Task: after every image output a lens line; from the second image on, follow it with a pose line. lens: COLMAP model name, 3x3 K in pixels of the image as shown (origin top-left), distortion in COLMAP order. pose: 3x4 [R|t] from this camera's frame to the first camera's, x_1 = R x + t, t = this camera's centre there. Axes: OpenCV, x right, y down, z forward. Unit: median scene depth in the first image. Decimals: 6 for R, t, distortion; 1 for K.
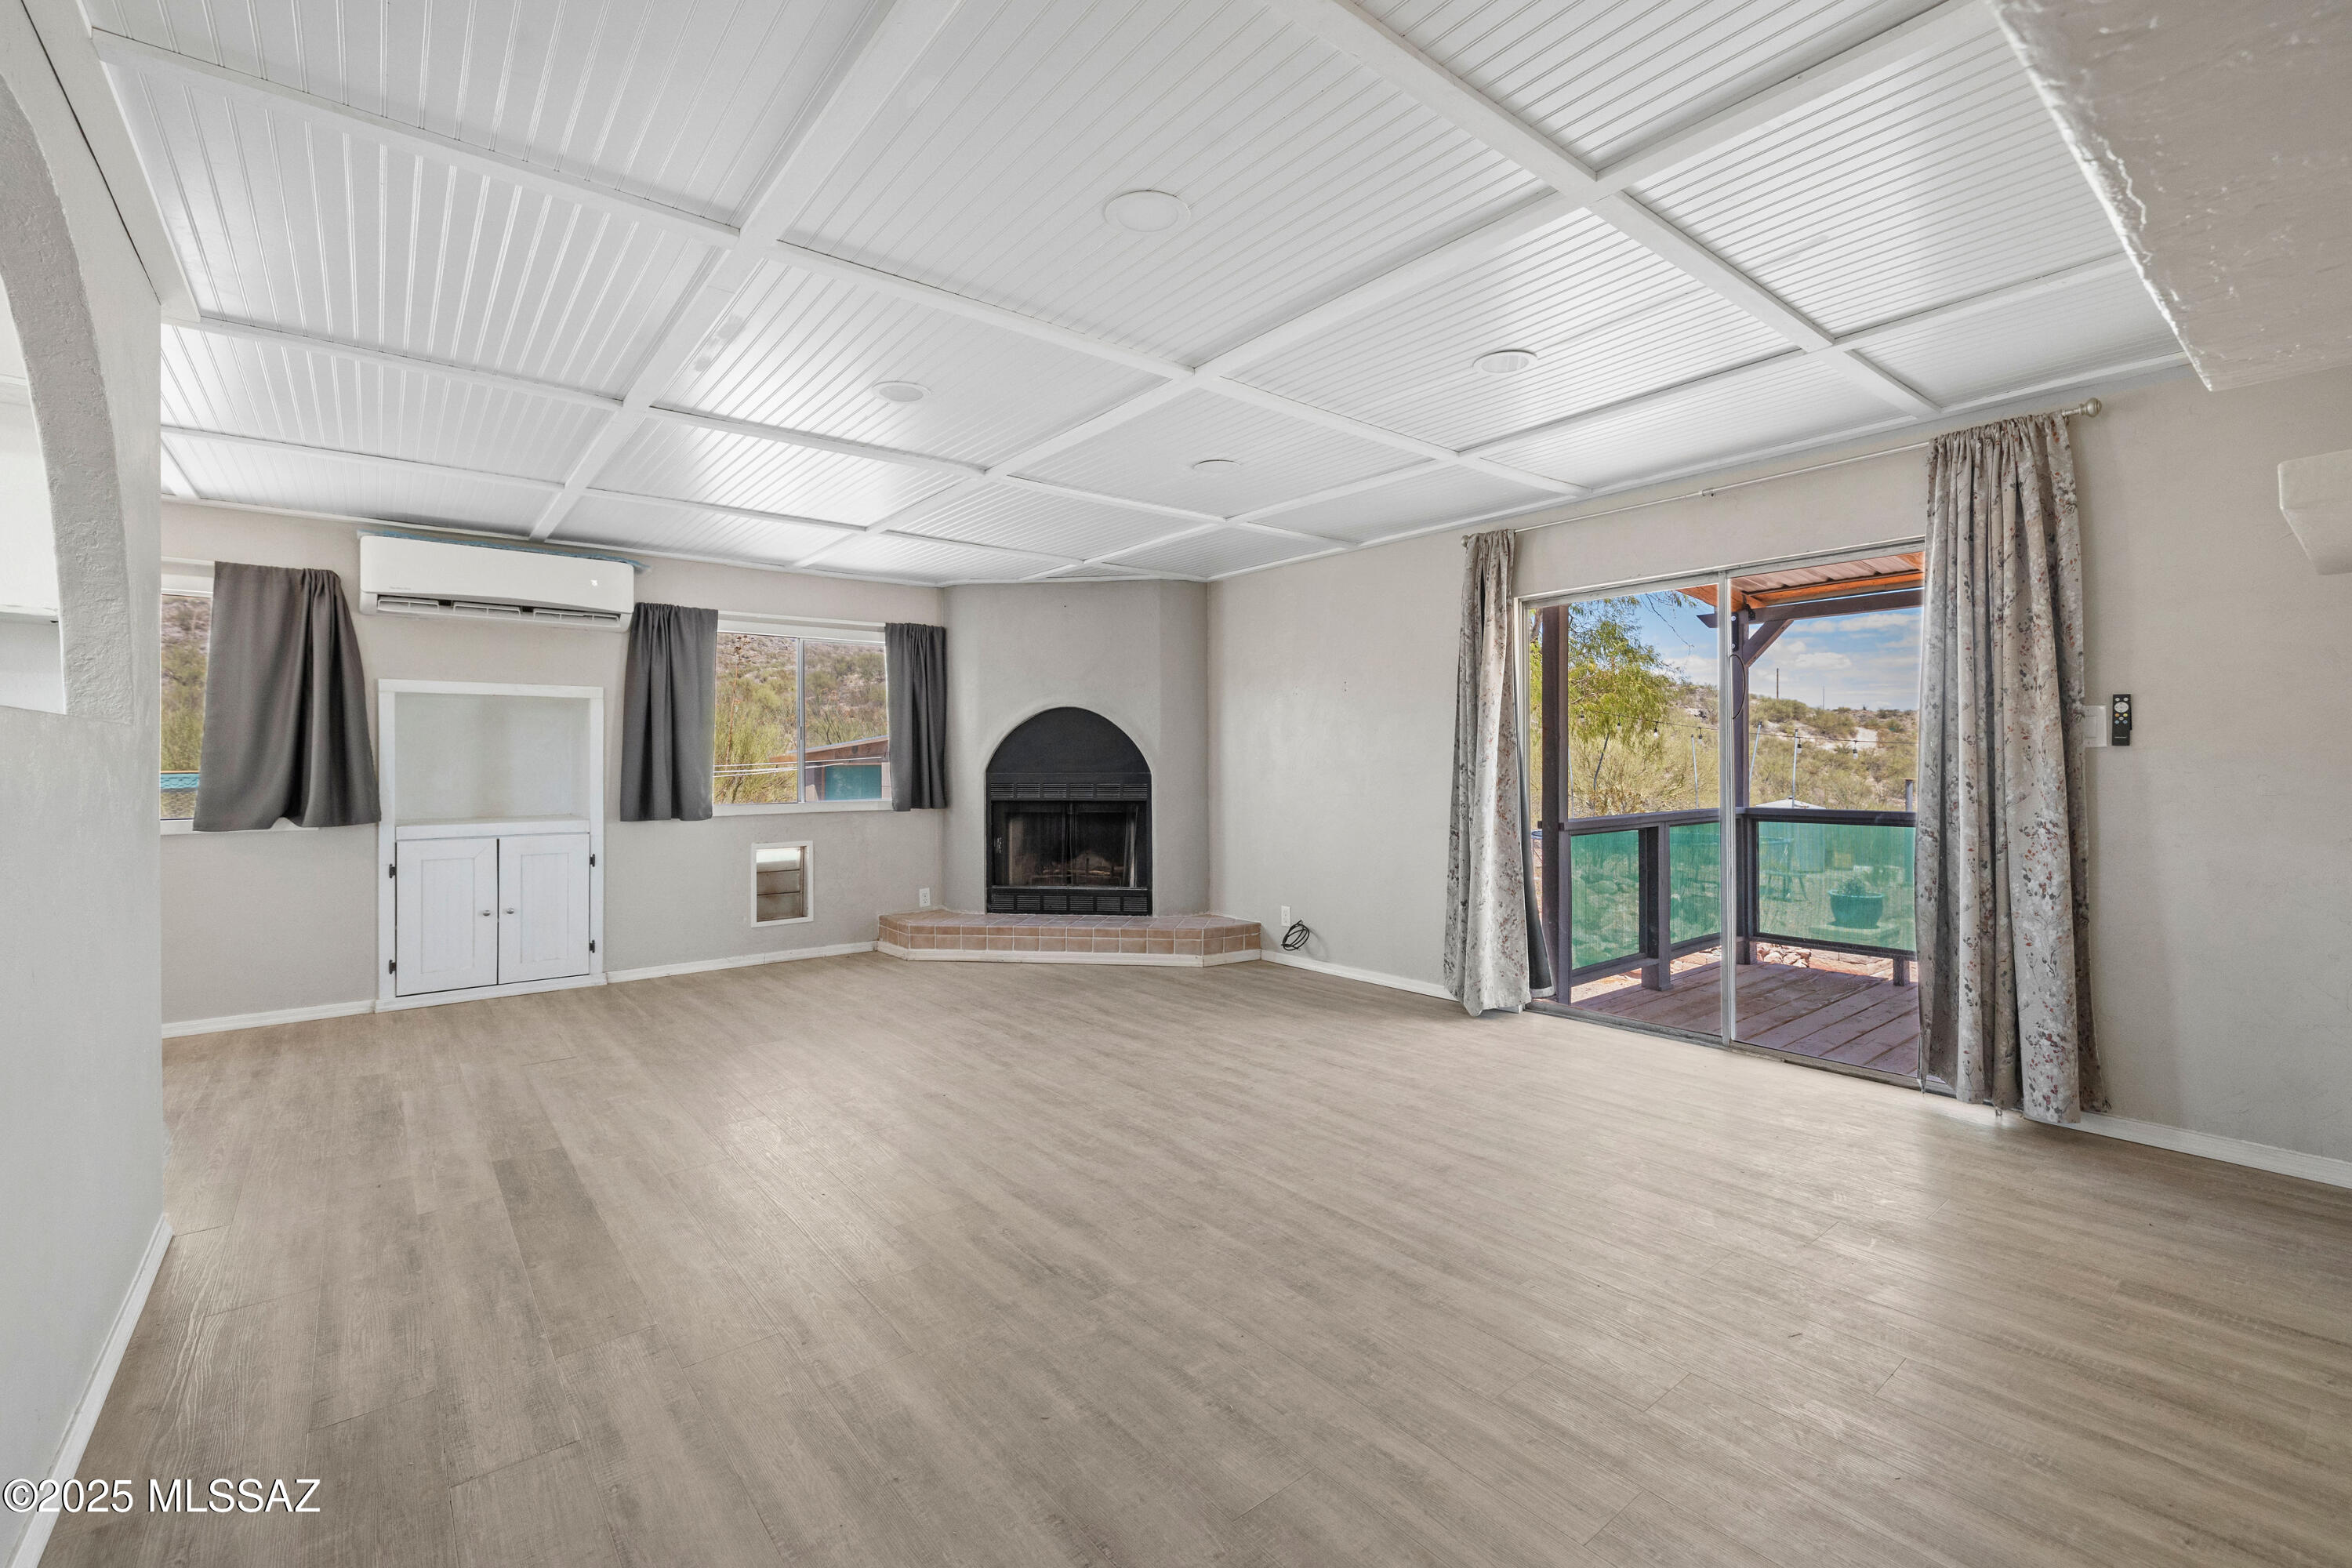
lens RADIAL K [[1012.3, 0, 1184.3], [0, 1012.3, 761.6], [0, 0, 1]] dist [-0.000671, -0.000191]
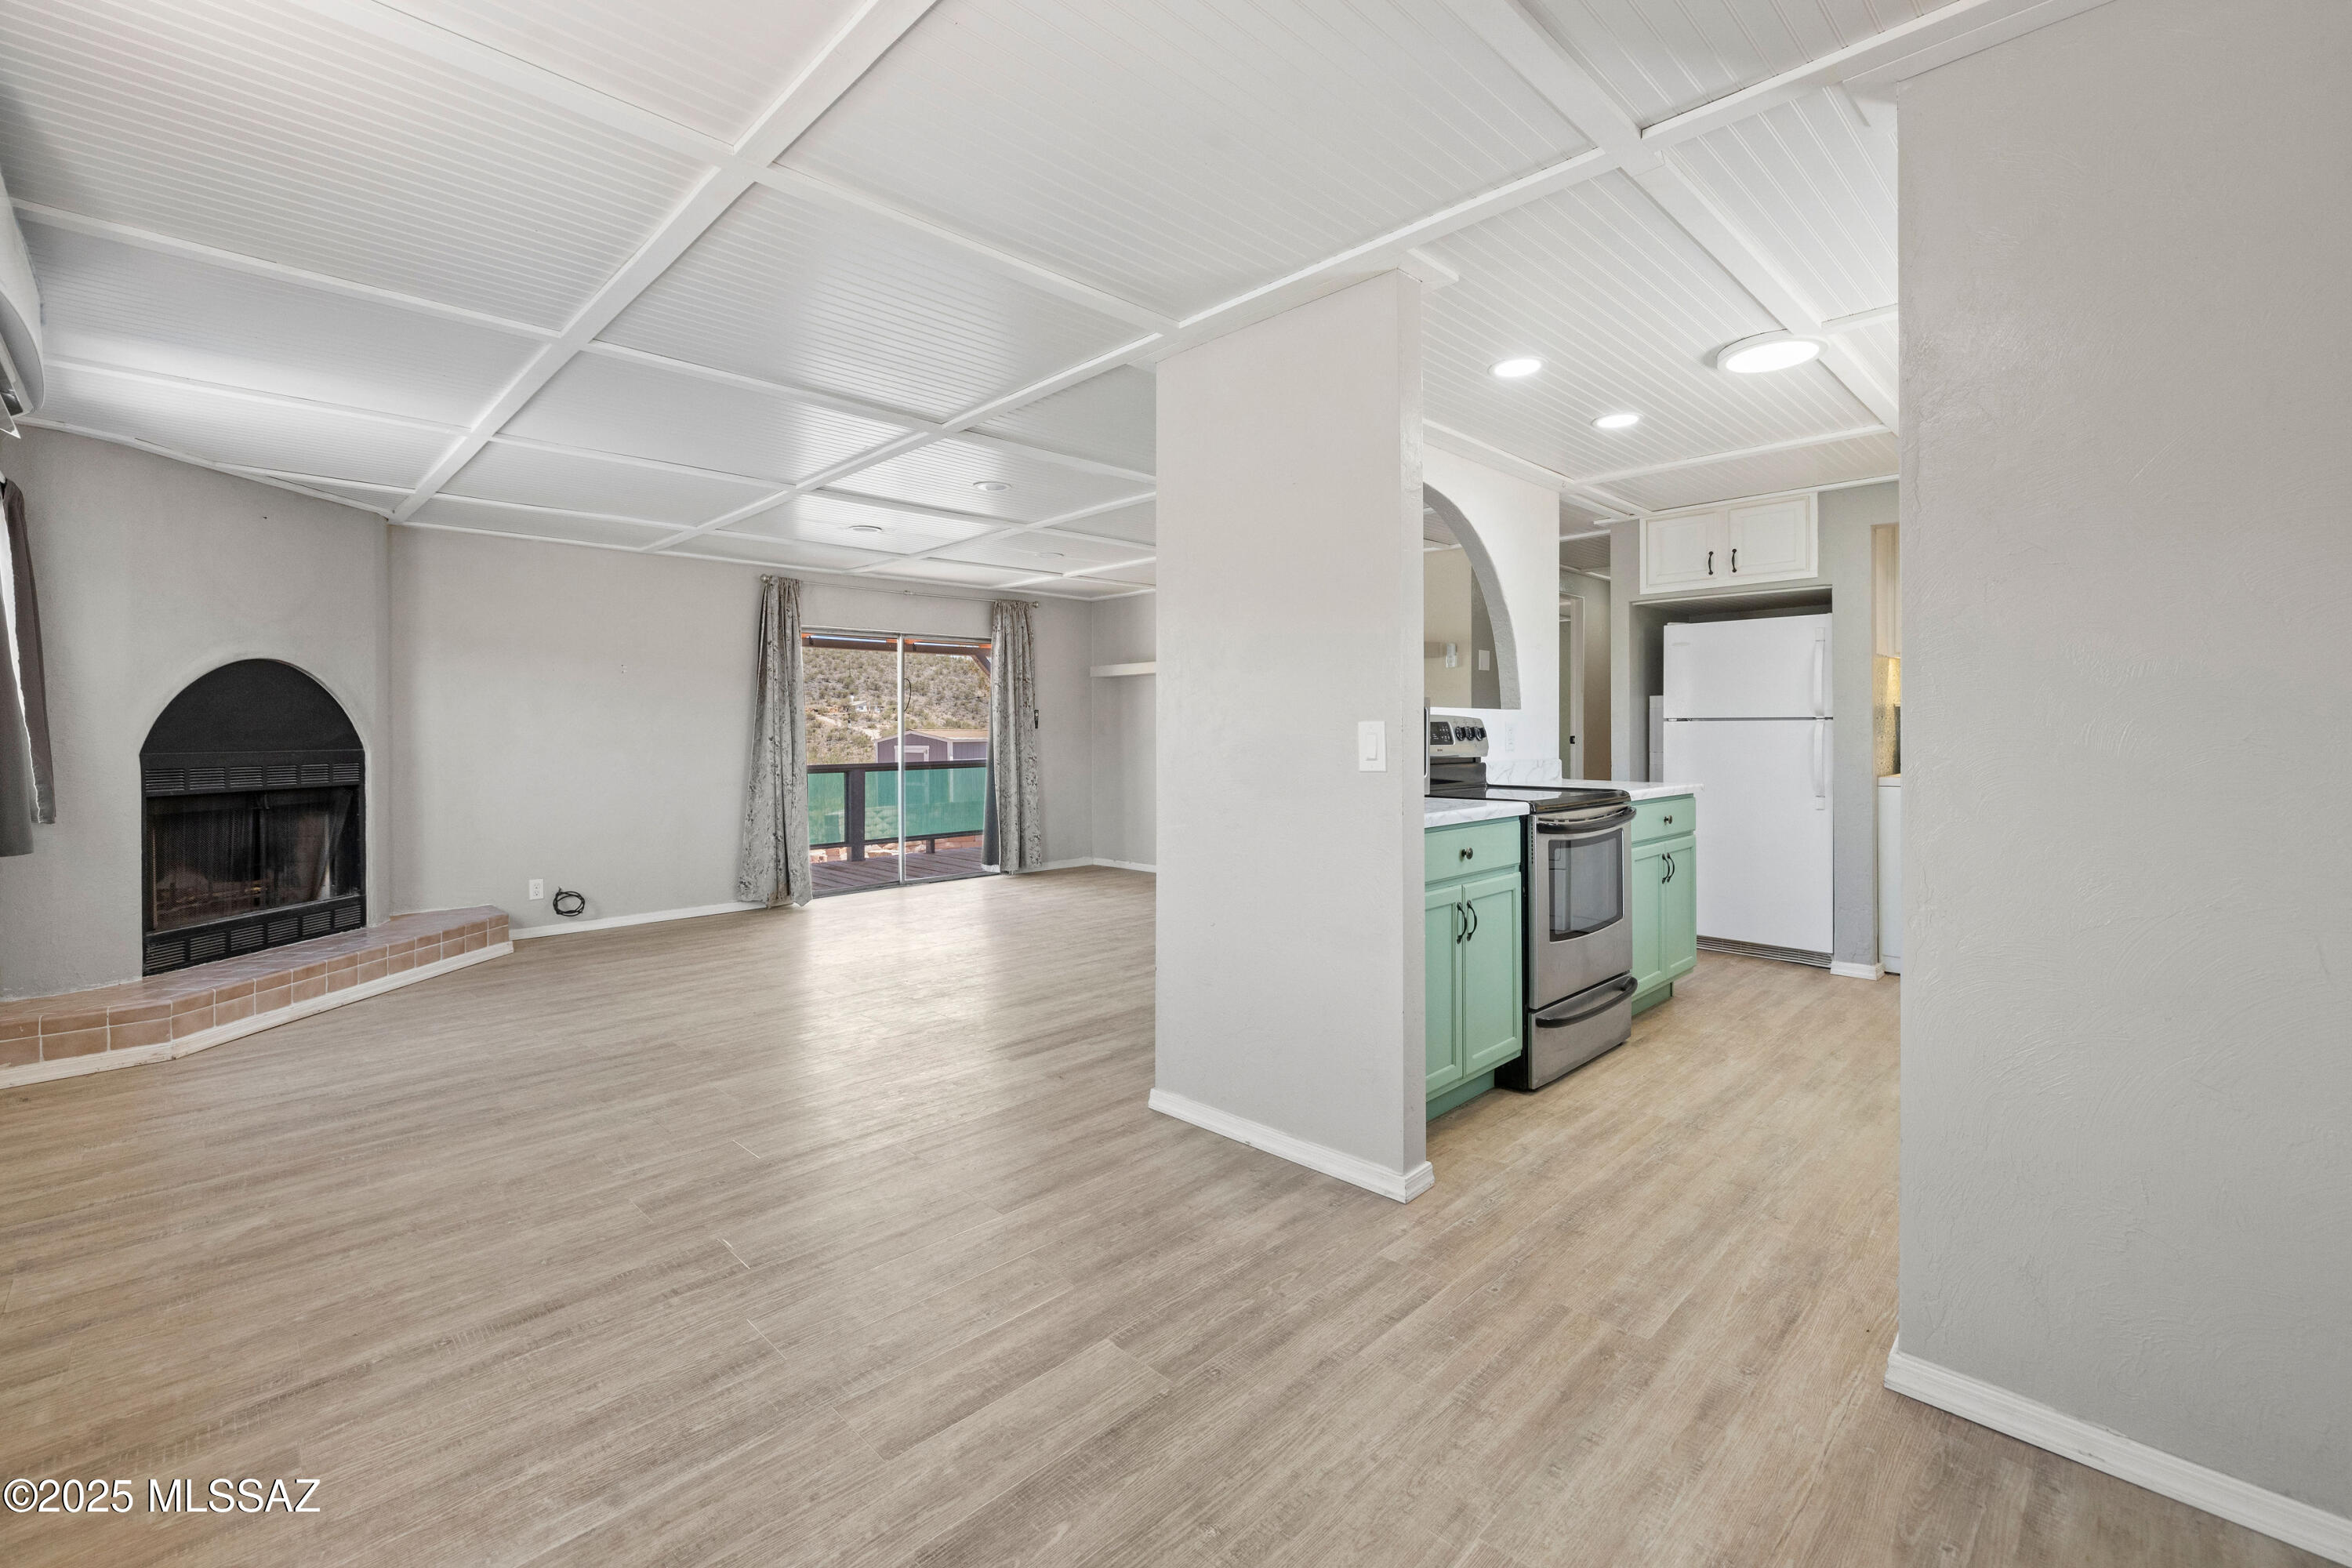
lens RADIAL K [[1003.9, 0, 1180.2], [0, 1003.9, 734.4], [0, 0, 1]] dist [0.000950, 0.000127]
pose [[-0.102681, 0.004431, 0.994704, -1.758628], [0.006039, 0.999974, -0.003831, 0.012221], [-0.994696, 0.005614, -0.102705, 0.855086]]
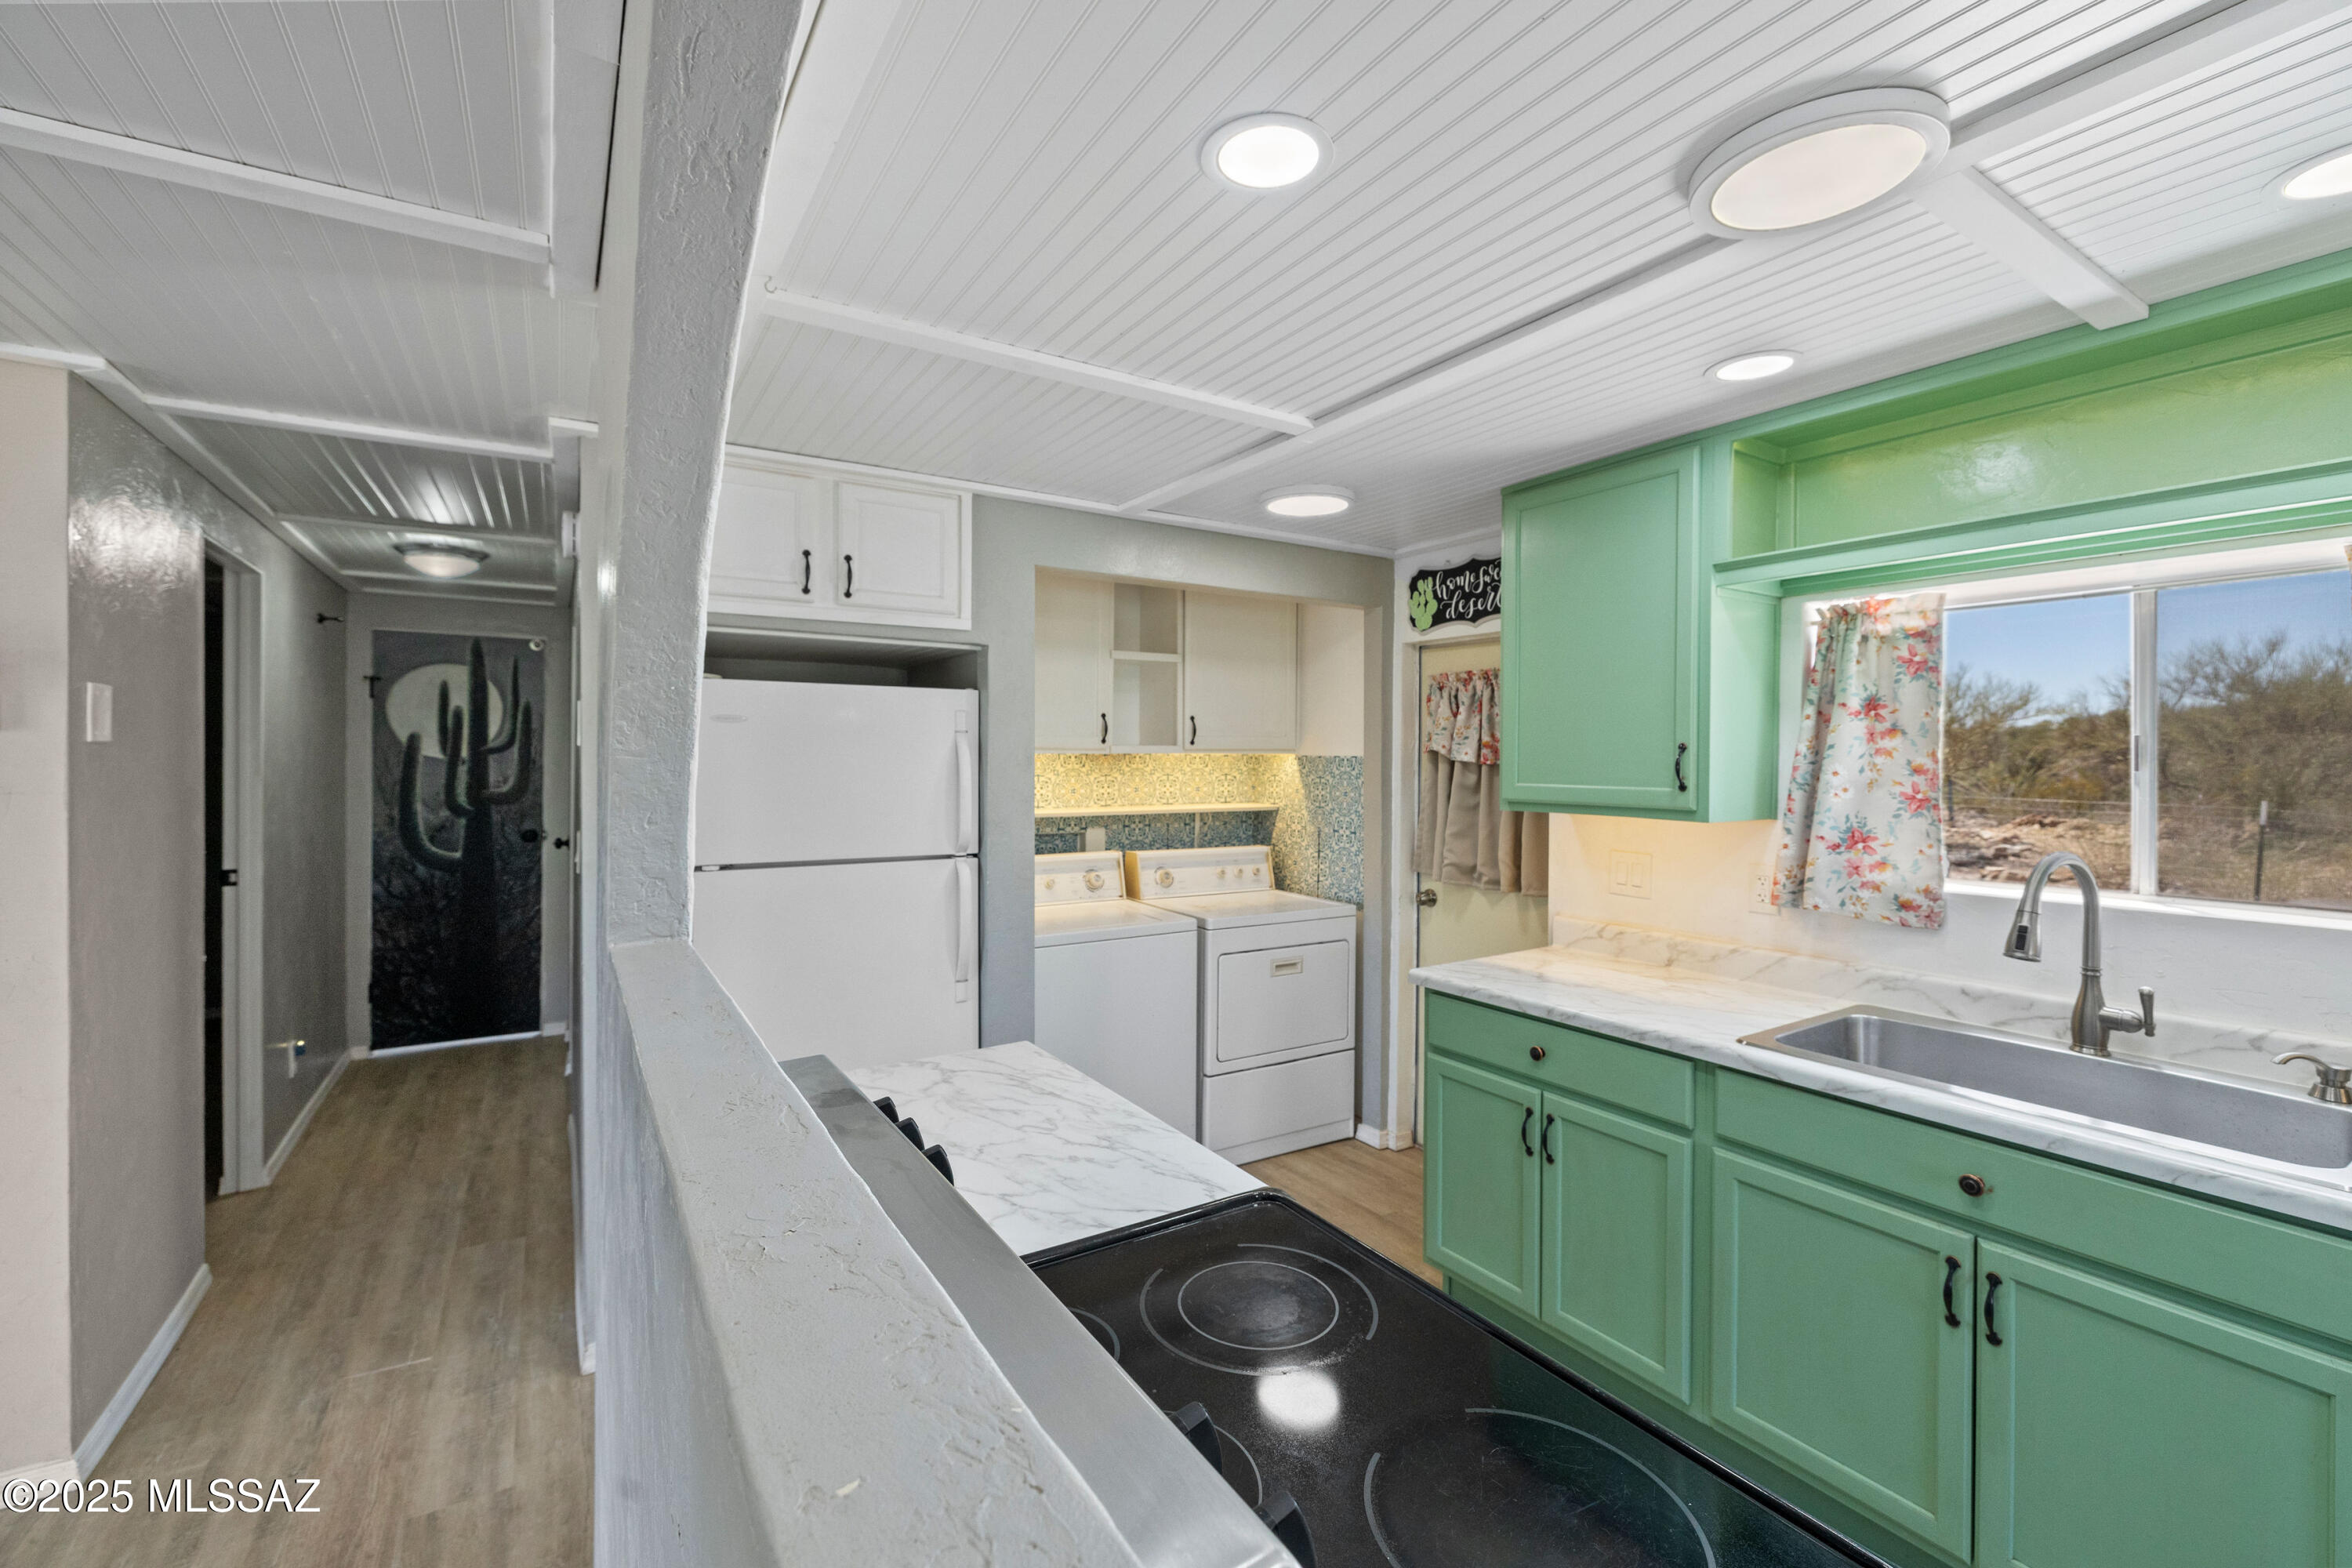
lens RADIAL K [[985.3, 0, 1183.5], [0, 985.3, 764.4], [0, 0, 1]] dist [0.002541, 0.000065]
pose [[-0.994083, 0.002599, 0.108594, -0.652184], [0.003644, 0.999949, 0.009420, -0.107325], [-0.108564, 0.009760, -0.994042, 0.636915]]
